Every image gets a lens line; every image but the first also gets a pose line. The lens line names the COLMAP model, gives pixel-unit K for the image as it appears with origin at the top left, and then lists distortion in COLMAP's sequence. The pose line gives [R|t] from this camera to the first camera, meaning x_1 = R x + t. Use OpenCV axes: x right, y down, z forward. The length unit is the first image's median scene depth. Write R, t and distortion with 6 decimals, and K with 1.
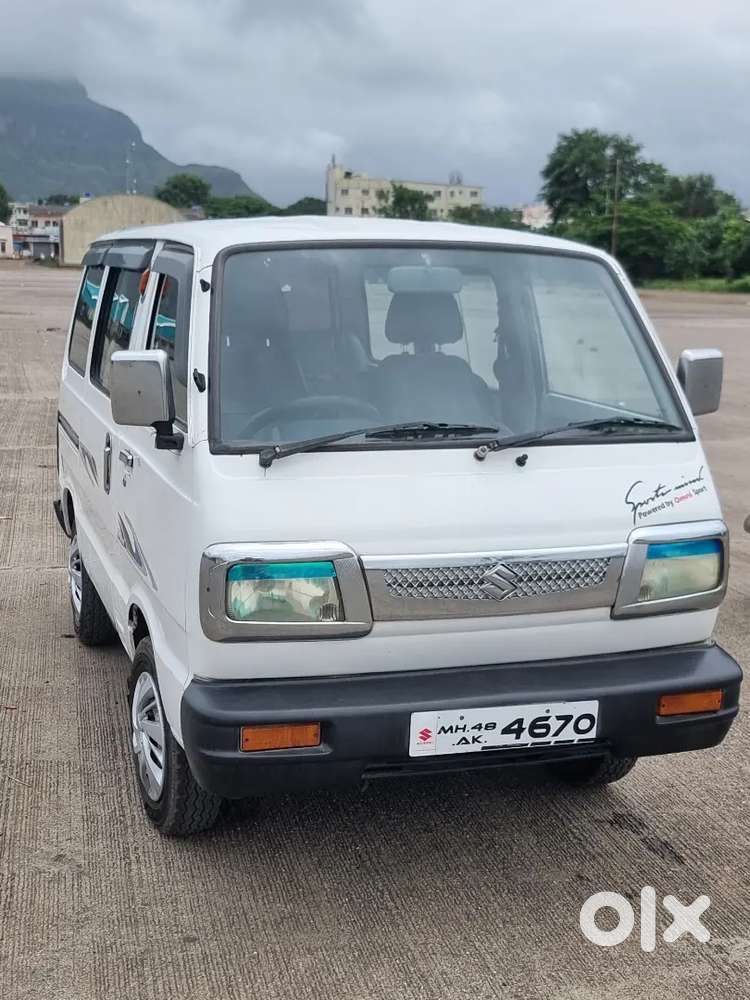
lens RADIAL K [[1353.3, 0, 375.0], [0, 1353.3, 500.0], [0, 0, 1]] dist [0.083368, -0.071562]
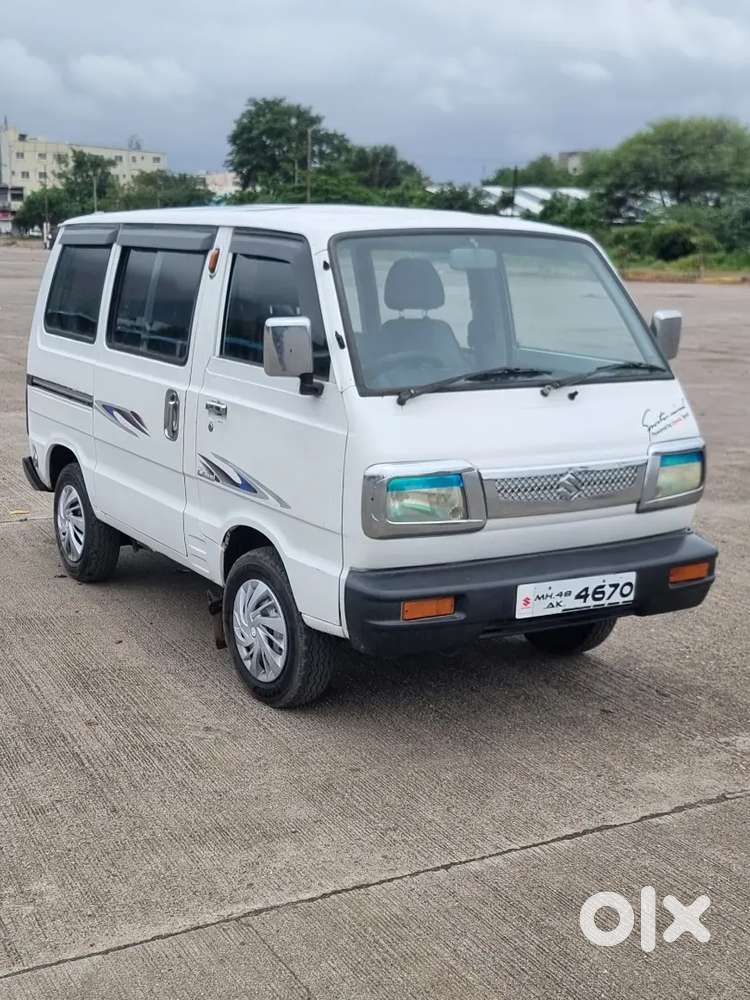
lens RADIAL K [[1353.3, 0, 375.0], [0, 1353.3, 500.0], [0, 0, 1]] dist [0.083368, -0.071562]
pose [[0.974120, -0.044341, 0.221640, -0.383626], [0.039224, 0.998854, 0.027442, 0.029031], [-0.222603, -0.018038, 0.974742, -0.256720]]
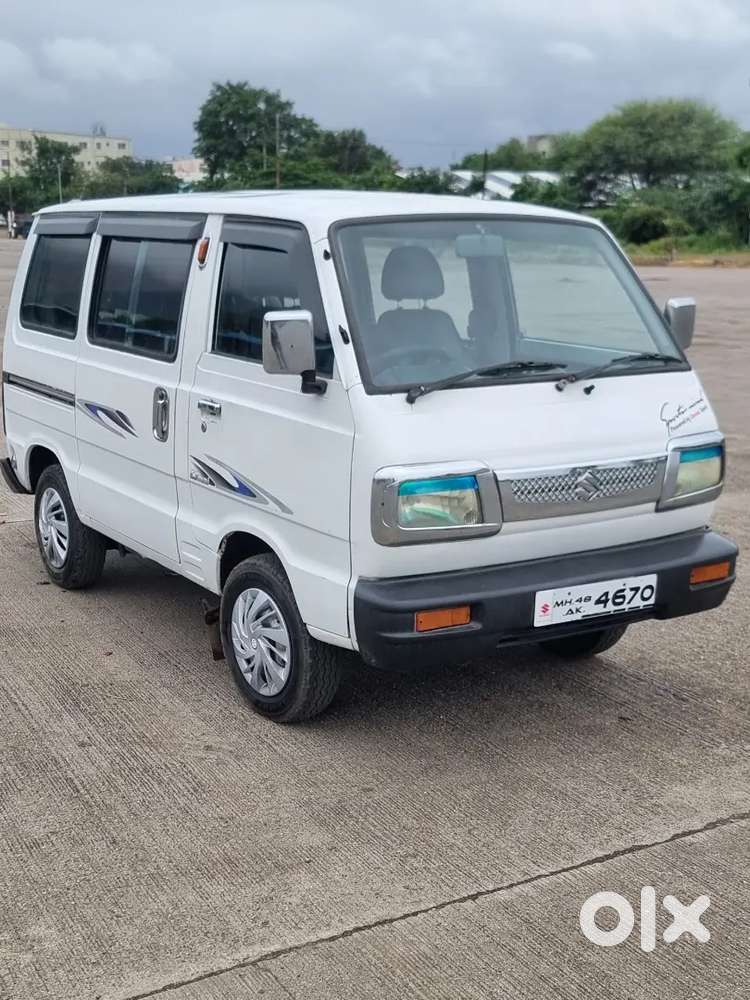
lens RADIAL K [[1354.7, 0, 390.2], [0, 1354.7, 513.6], [0, 0, 1]] dist [0.086510, -0.076873]
pose [[0.966126, -0.064673, 0.249837, -0.396808], [0.054293, 0.997360, 0.048225, 0.014656], [-0.252297, -0.033027, 0.967086, -0.179570]]
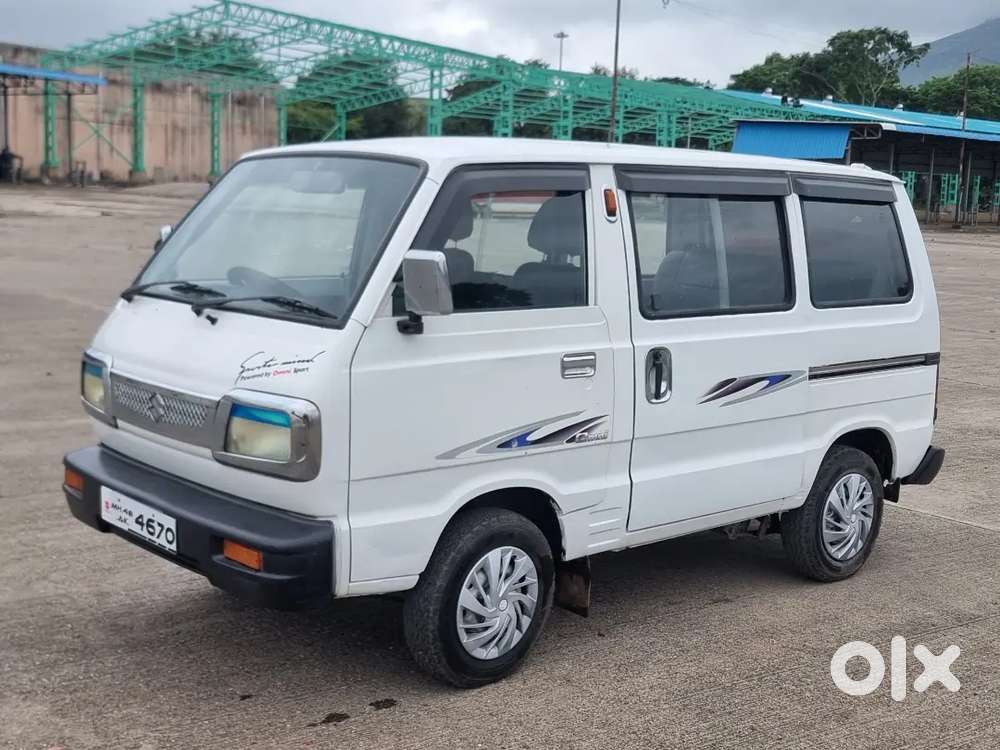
lens RADIAL K [[1353.3, 0, 504.9], [0, 1353.3, 359.3], [0, 0, 1]] dist [0.083368, -0.071562]
pose [[0.390299, 0.110379, -0.914048, 1.363623], [-0.182723, 0.982326, 0.040601, -0.094209], [0.902374, 0.151172, 0.403569, 0.754069]]
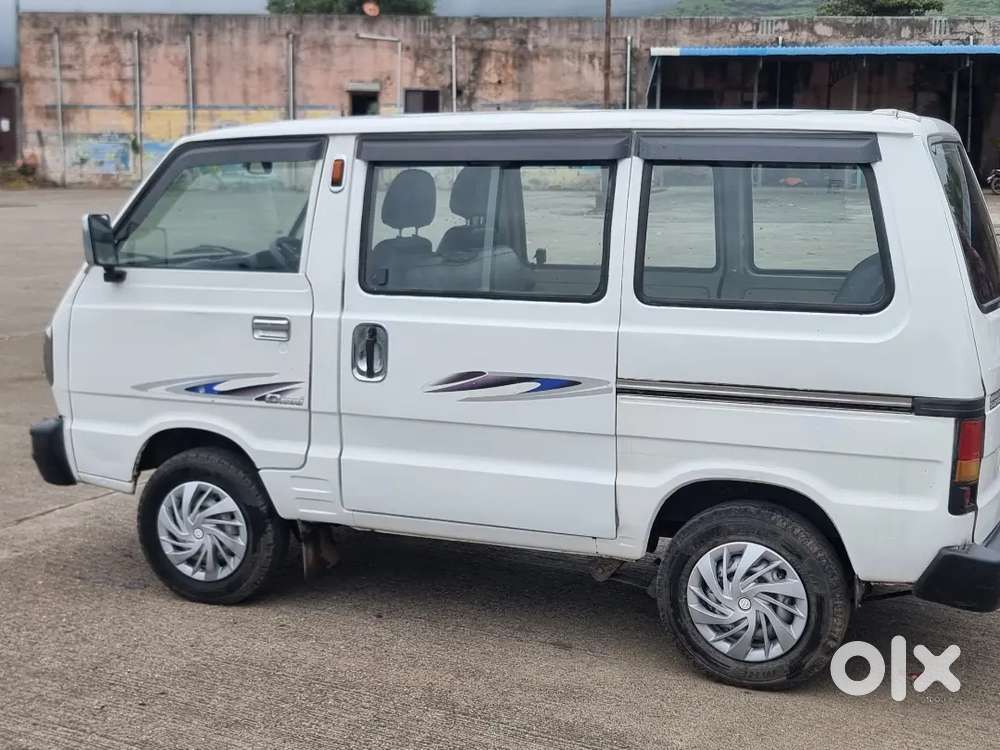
lens RADIAL K [[1354.7, 0, 497.1], [0, 1354.7, 335.3], [0, 0, 1]] dist [0.086510, -0.076873]
pose [[-0.683355, 0.068626, -0.726853, 1.034771], [-0.139942, 0.964800, 0.222659, -0.379466], [0.716548, 0.253872, -0.649698, 2.406843]]
